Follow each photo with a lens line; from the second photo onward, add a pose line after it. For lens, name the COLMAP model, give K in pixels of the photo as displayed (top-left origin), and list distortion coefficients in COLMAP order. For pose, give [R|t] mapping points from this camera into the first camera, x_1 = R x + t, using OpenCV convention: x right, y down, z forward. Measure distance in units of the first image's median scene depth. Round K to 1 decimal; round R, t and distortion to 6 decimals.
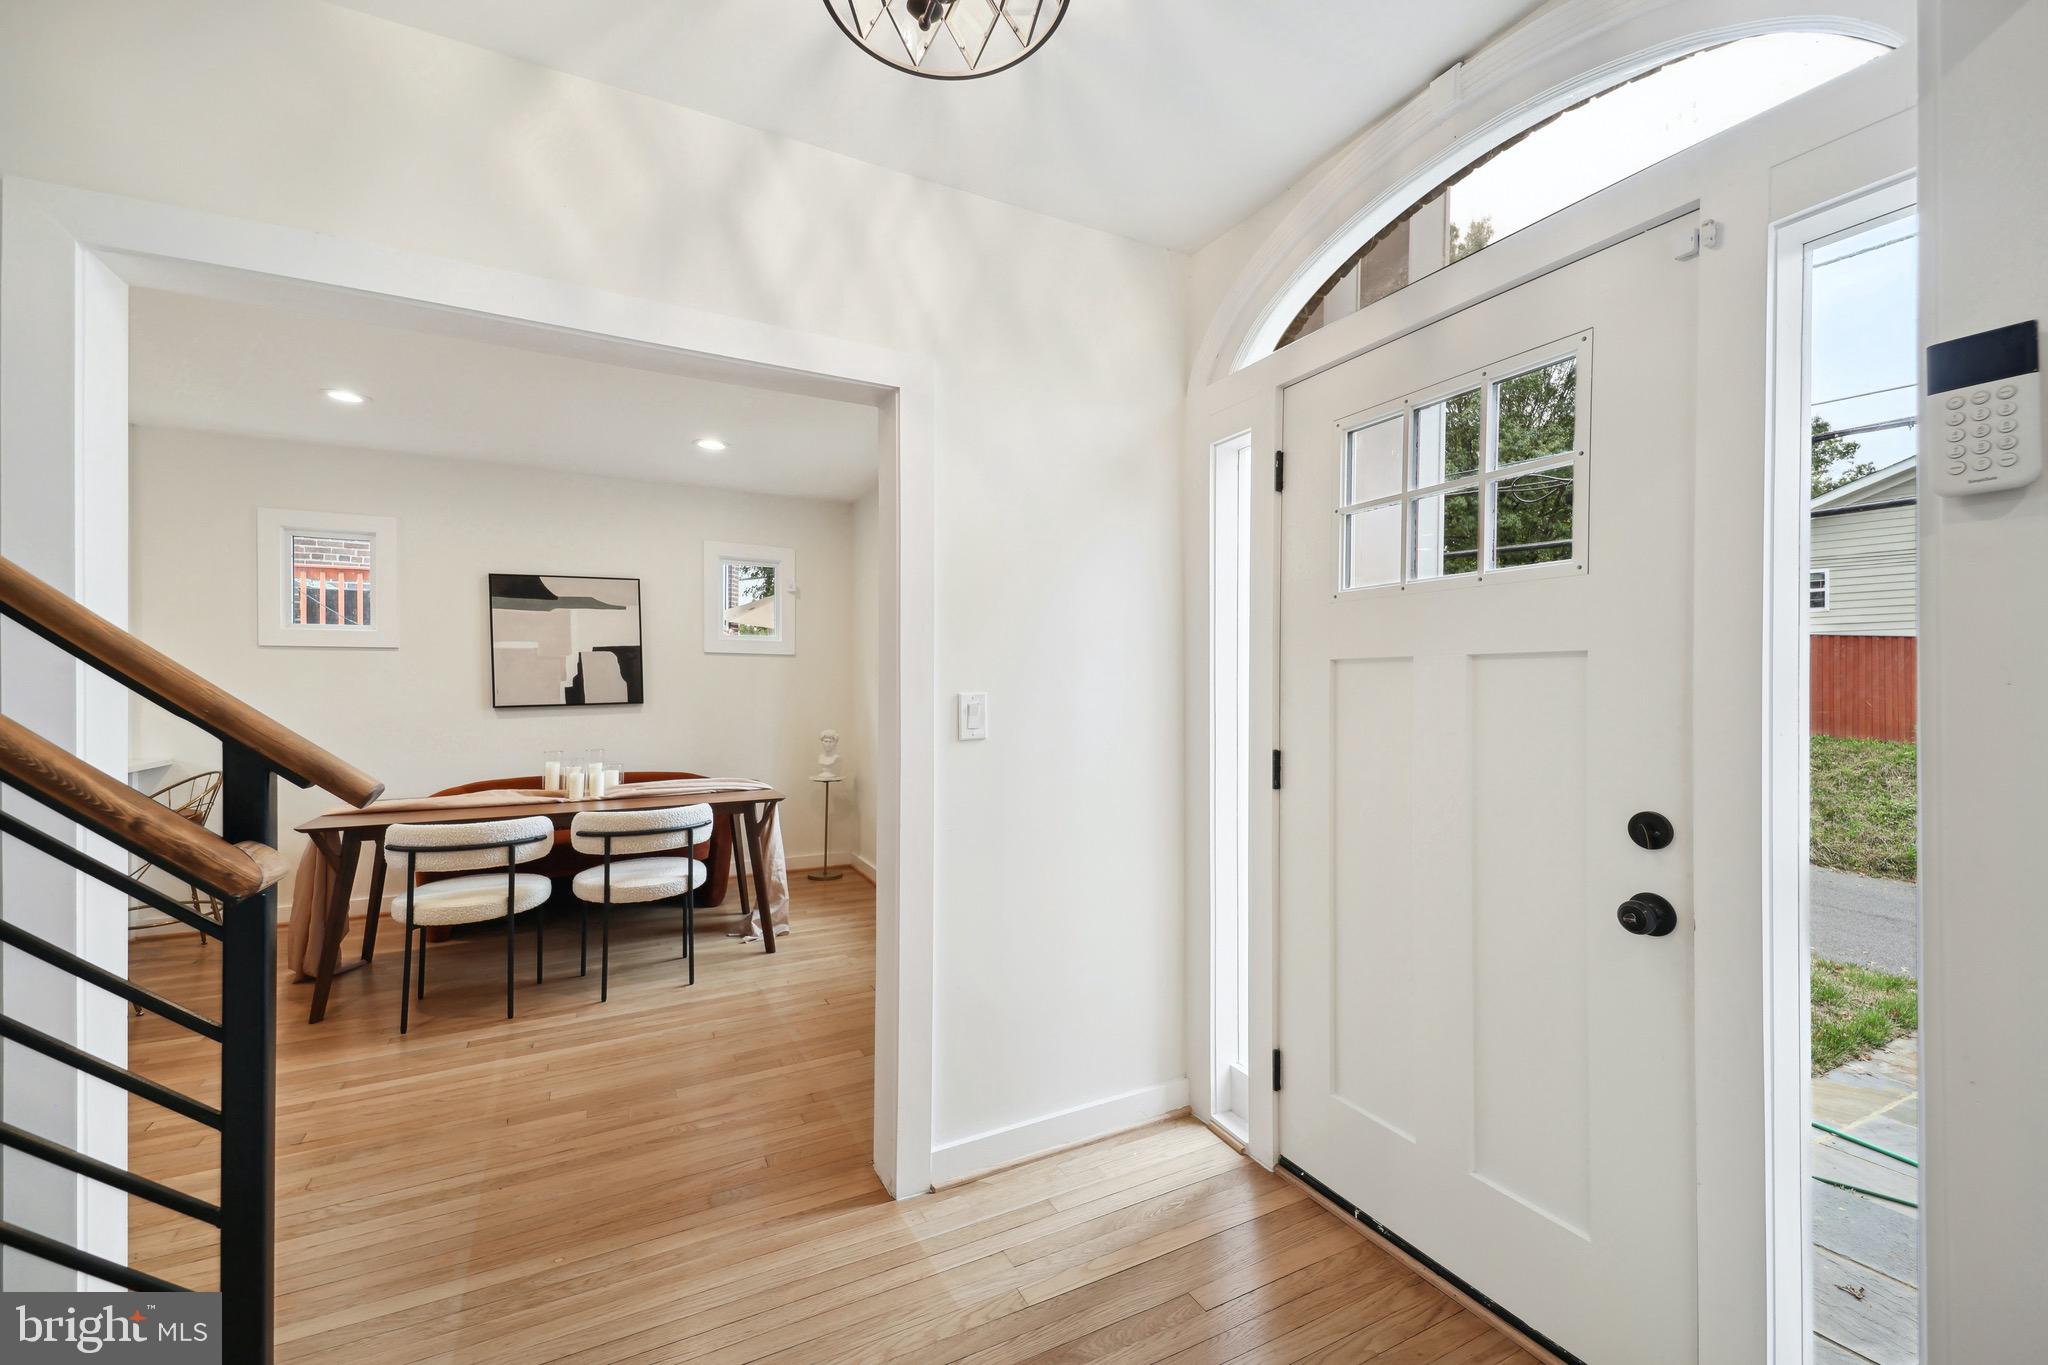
lens RADIAL K [[825.5, 0, 1016.8], [0, 825.5, 686.3], [0, 0, 1]] dist [0.069548, -0.030493]
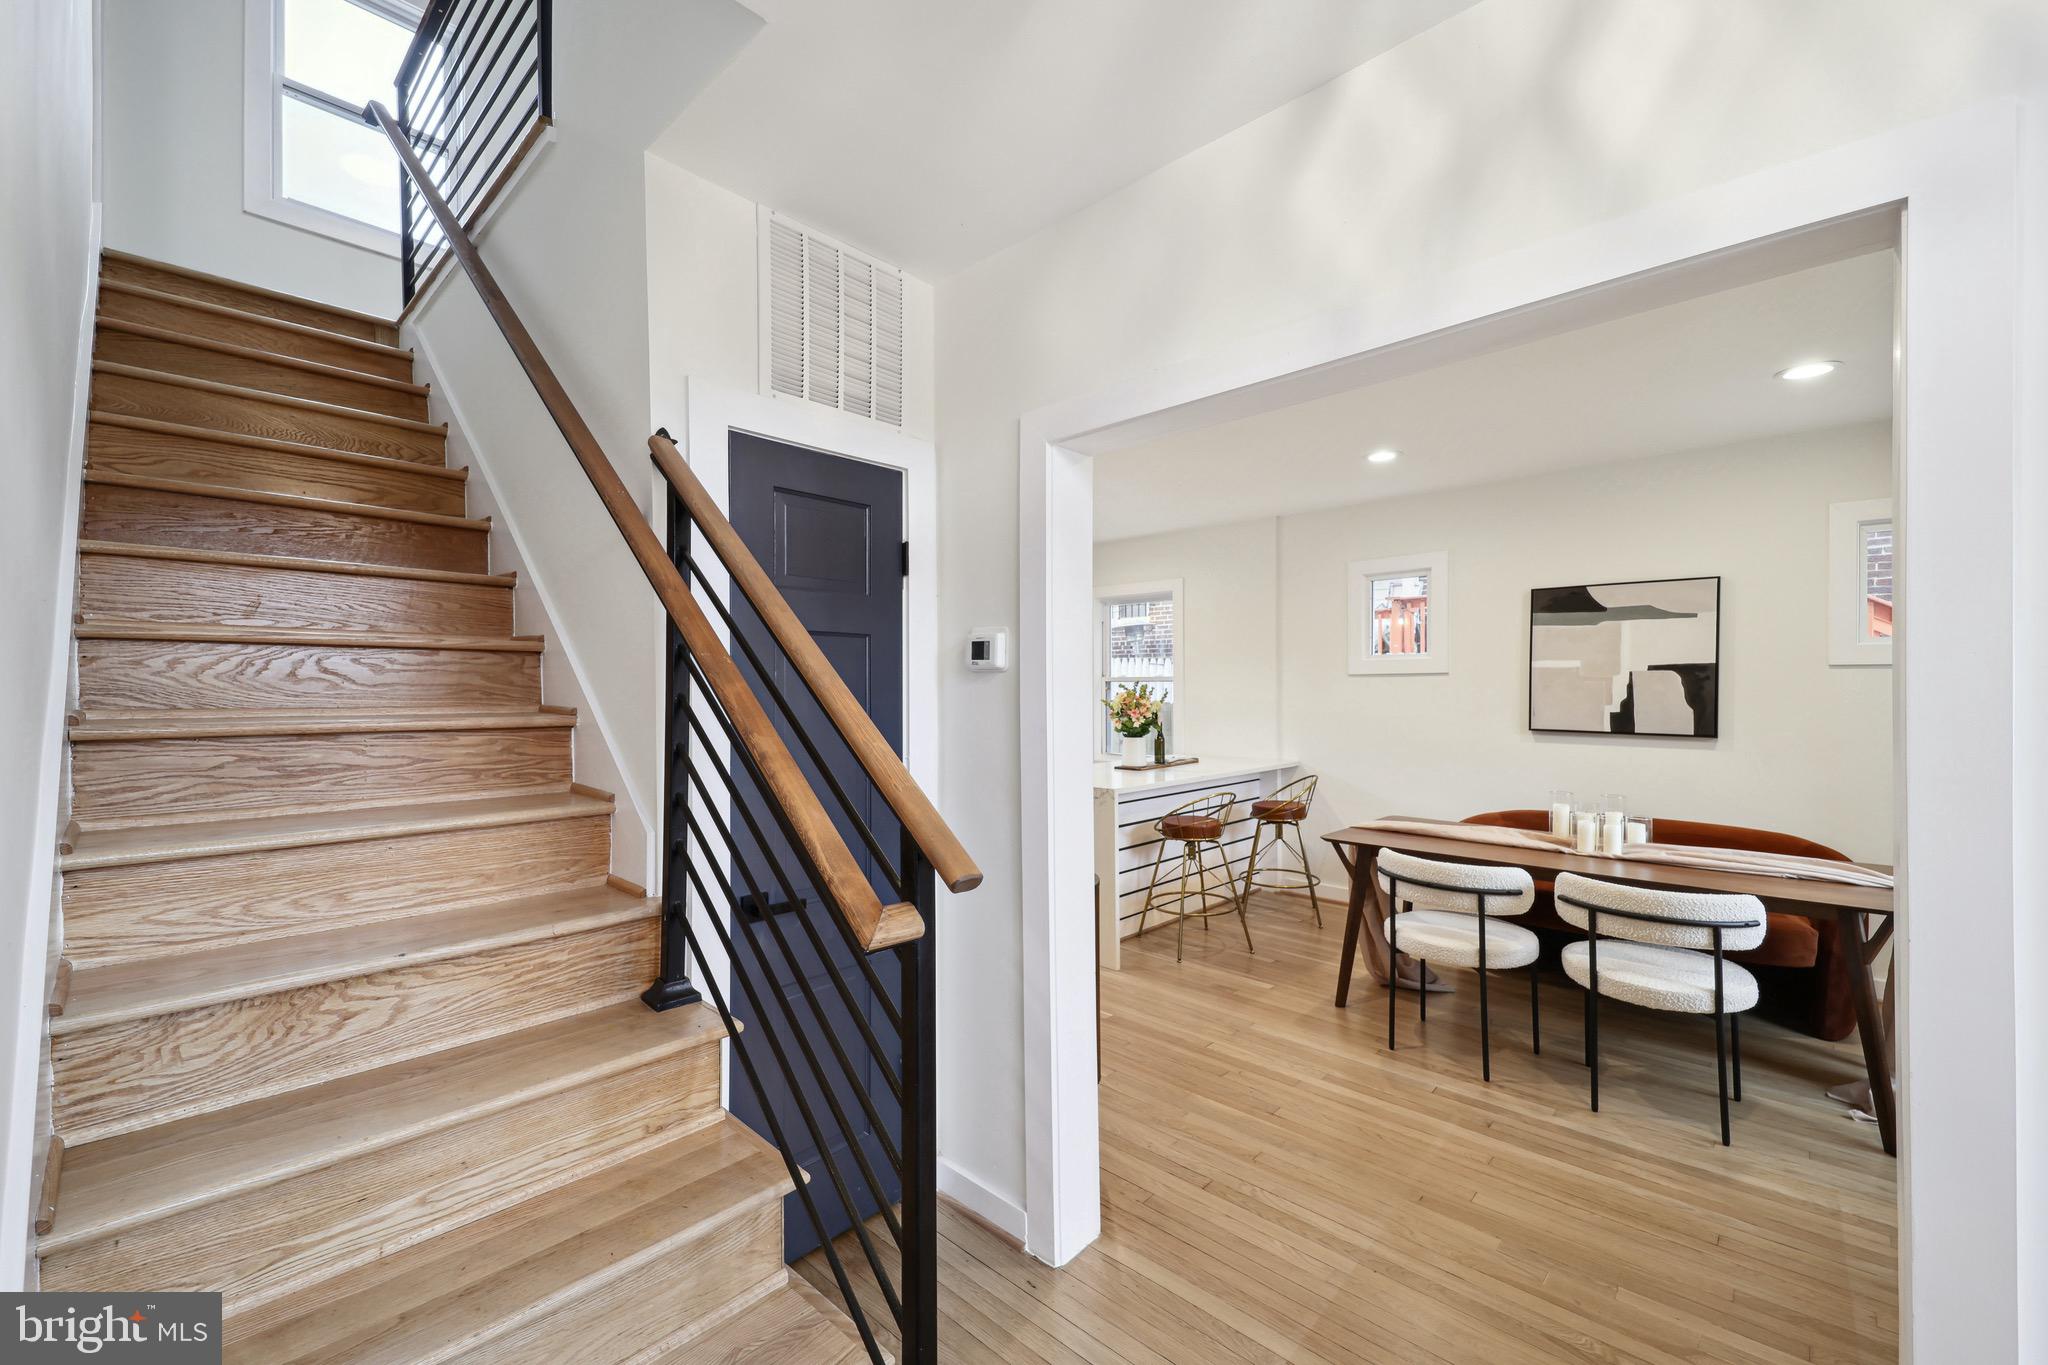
lens RADIAL K [[825.5, 0, 1016.8], [0, 825.5, 686.3], [0, 0, 1]] dist [0.069548, -0.030493]
pose [[0.345630, -0.003375, -0.938365, 0.087474], [0.005017, 0.999986, -0.001749, -0.036998], [0.938358, -0.004103, 0.345642, 0.176559]]
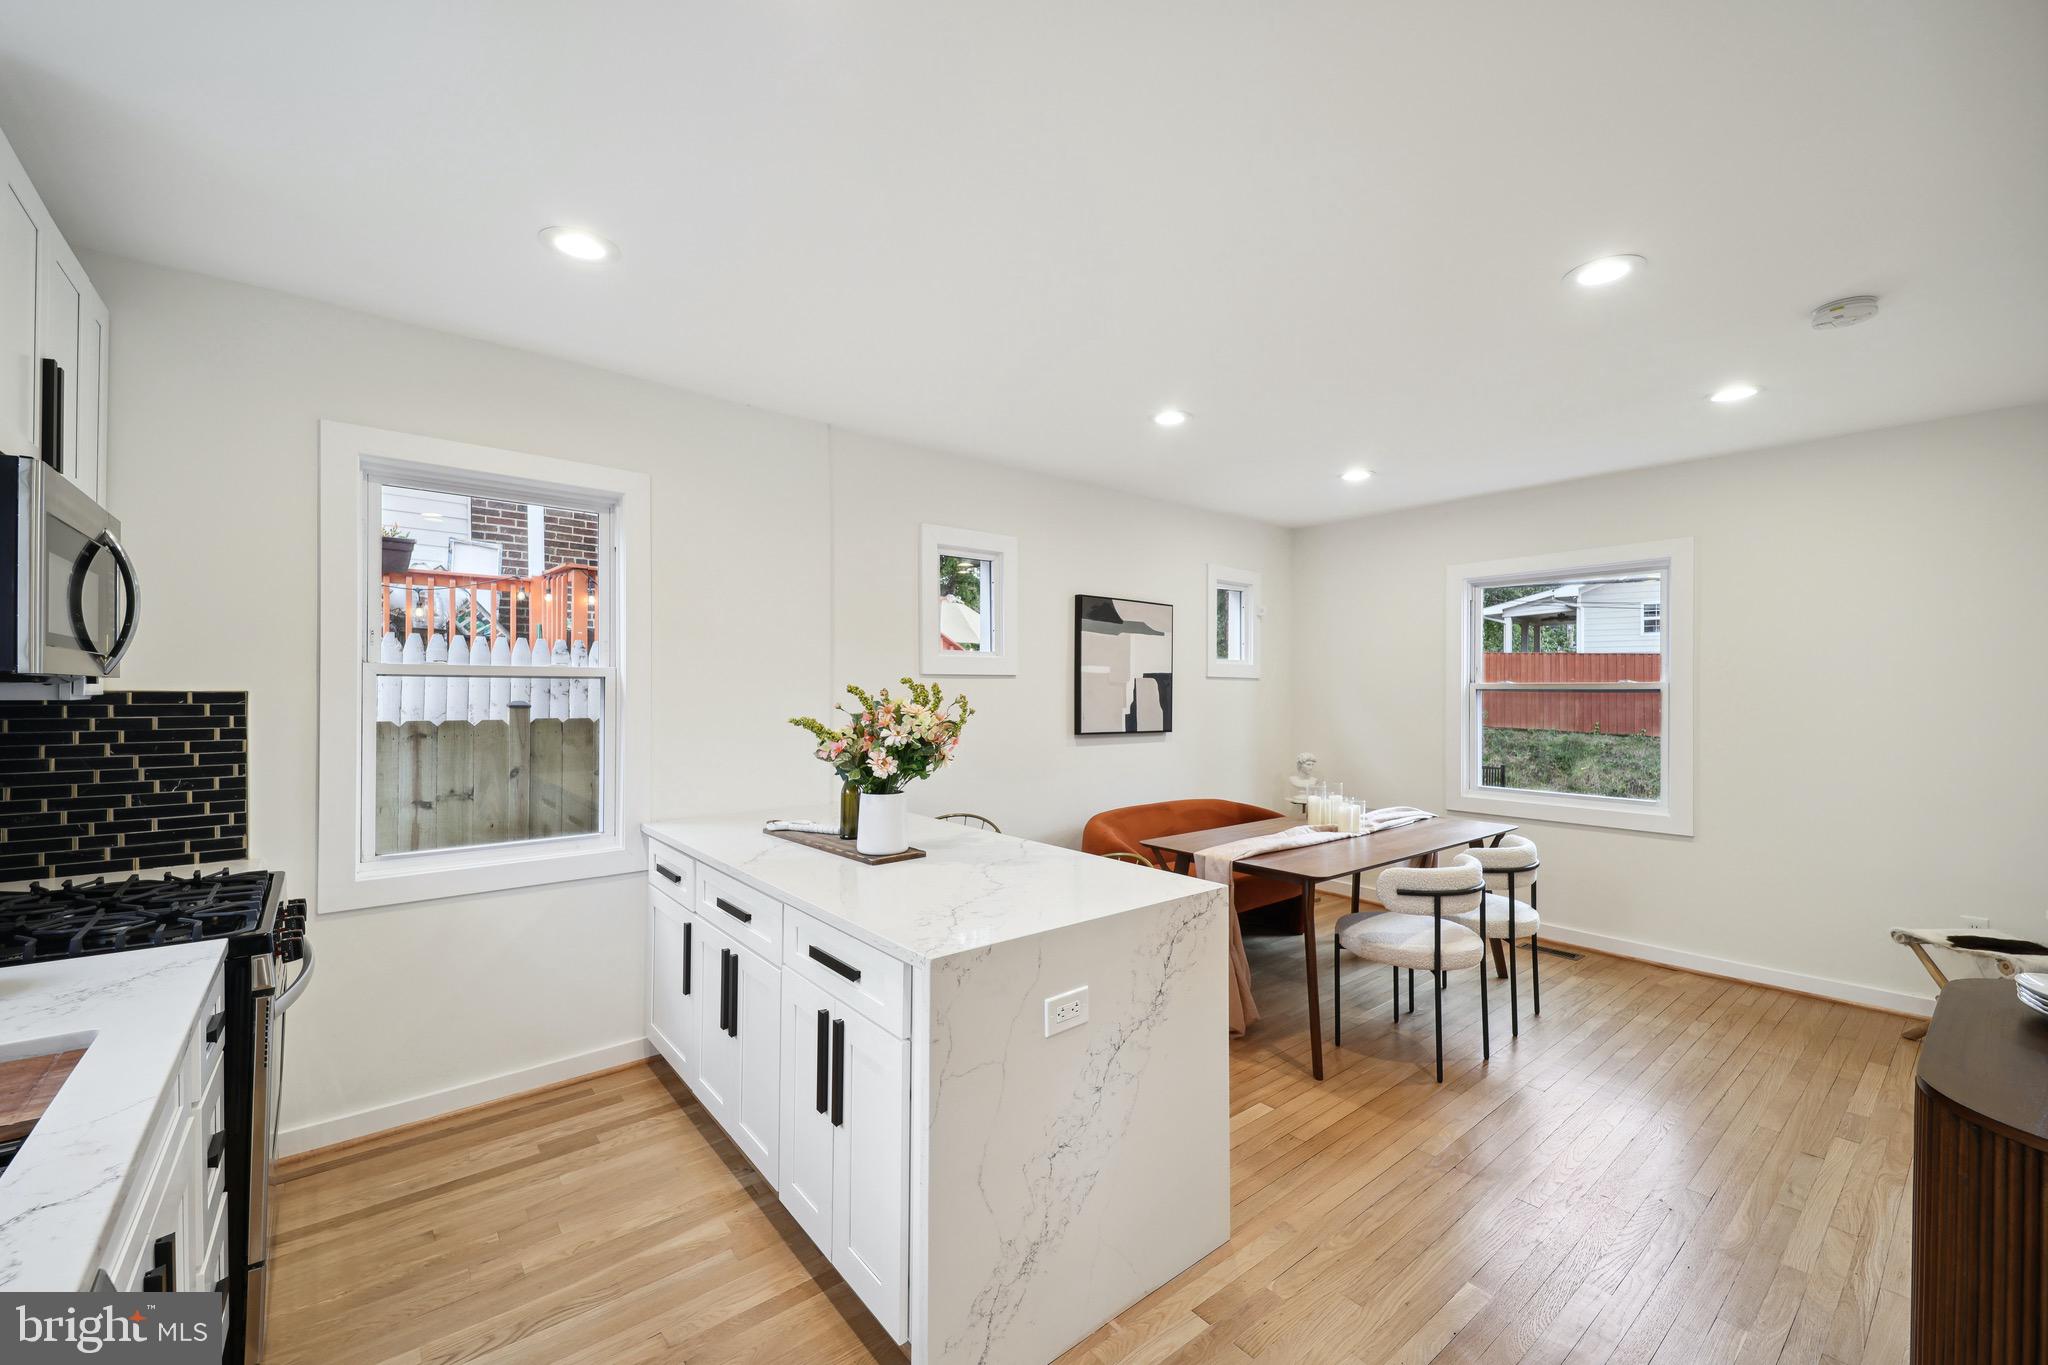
lens RADIAL K [[816.1, 0, 1011.8], [0, 816.1, 690.0], [0, 0, 1]] dist [0.012677, -0.017858]
pose [[0.979948, 0.000515, 0.199254, -1.143760], [-0.000041, 0.999997, -0.002386, -0.033604], [-0.199255, 0.002330, 0.979945, 0.149952]]
